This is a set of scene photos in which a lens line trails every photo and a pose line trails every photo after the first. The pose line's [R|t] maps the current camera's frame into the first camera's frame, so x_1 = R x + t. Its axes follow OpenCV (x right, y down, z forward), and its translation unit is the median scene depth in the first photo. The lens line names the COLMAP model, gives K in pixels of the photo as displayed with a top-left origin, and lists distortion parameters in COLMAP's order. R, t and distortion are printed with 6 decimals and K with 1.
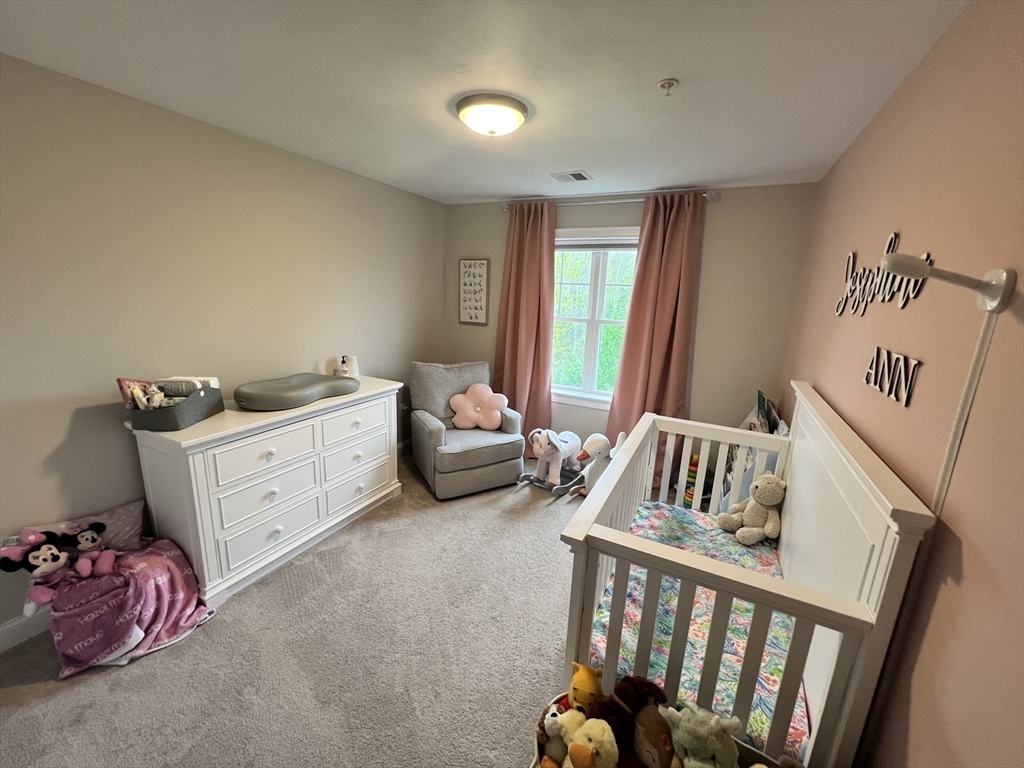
lens RADIAL K [[412.2, 0, 513.3], [0, 412.2, 382.5], [0, 0, 1]] dist [-0.002288, 0.000289]
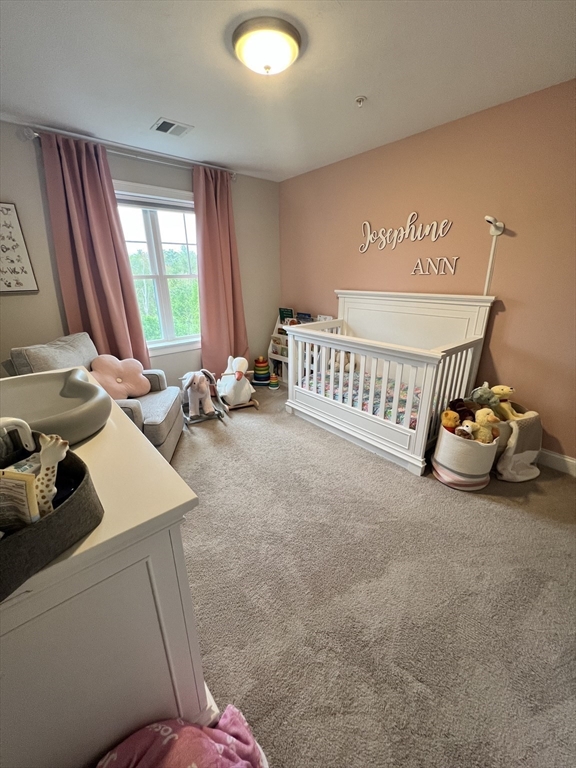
lens RADIAL K [[309.2, 0, 290.6], [0, 309.2, 383.5], [0, 0, 1]] dist [-0.002288, 0.000289]
pose [[0.377069, -0.351194, 0.857019, -0.511769], [0.232024, 0.931634, 0.279685, -0.031401], [-0.896651, 0.093388, 0.432776, 0.350053]]
